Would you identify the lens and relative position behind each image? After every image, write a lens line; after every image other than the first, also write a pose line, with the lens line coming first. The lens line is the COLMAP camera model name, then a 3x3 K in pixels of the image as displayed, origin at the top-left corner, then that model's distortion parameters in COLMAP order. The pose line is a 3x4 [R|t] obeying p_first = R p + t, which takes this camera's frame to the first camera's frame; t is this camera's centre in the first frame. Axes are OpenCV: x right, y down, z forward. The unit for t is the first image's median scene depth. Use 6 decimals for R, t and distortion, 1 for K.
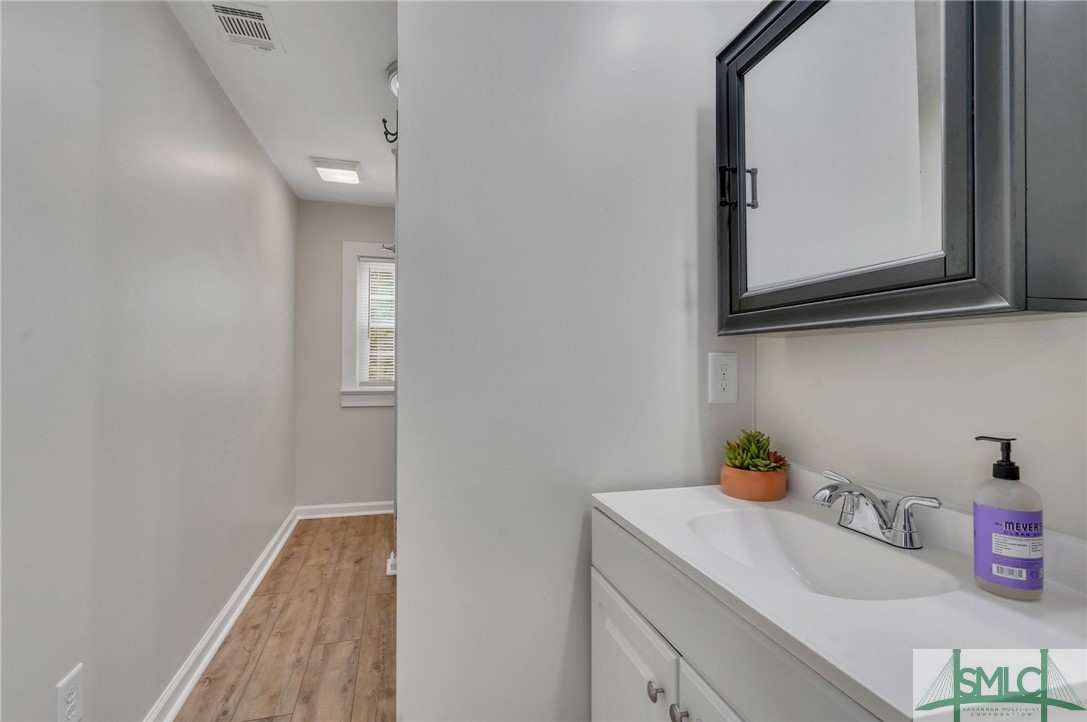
lens RADIAL K [[492.3, 0, 533.7], [0, 492.3, 354.5], [0, 0, 1]] dist [-0.019050, -0.001878]
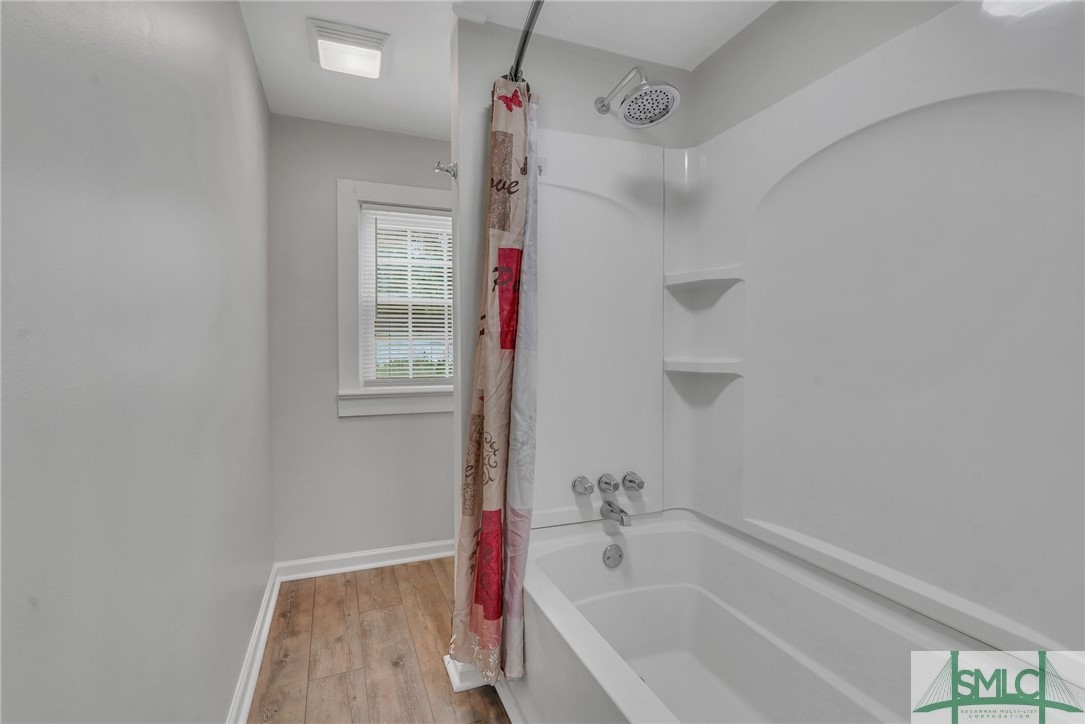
lens RADIAL K [[524.8, 0, 552.9], [0, 524.8, 365.0], [0, 0, 1]] dist [-0.005510, -0.000134]
pose [[0.994751, 0.000455, 0.102322, -0.196842], [-0.003861, 0.999445, 0.033090, 0.008844], [-0.102251, -0.033311, 0.994201, 0.270133]]
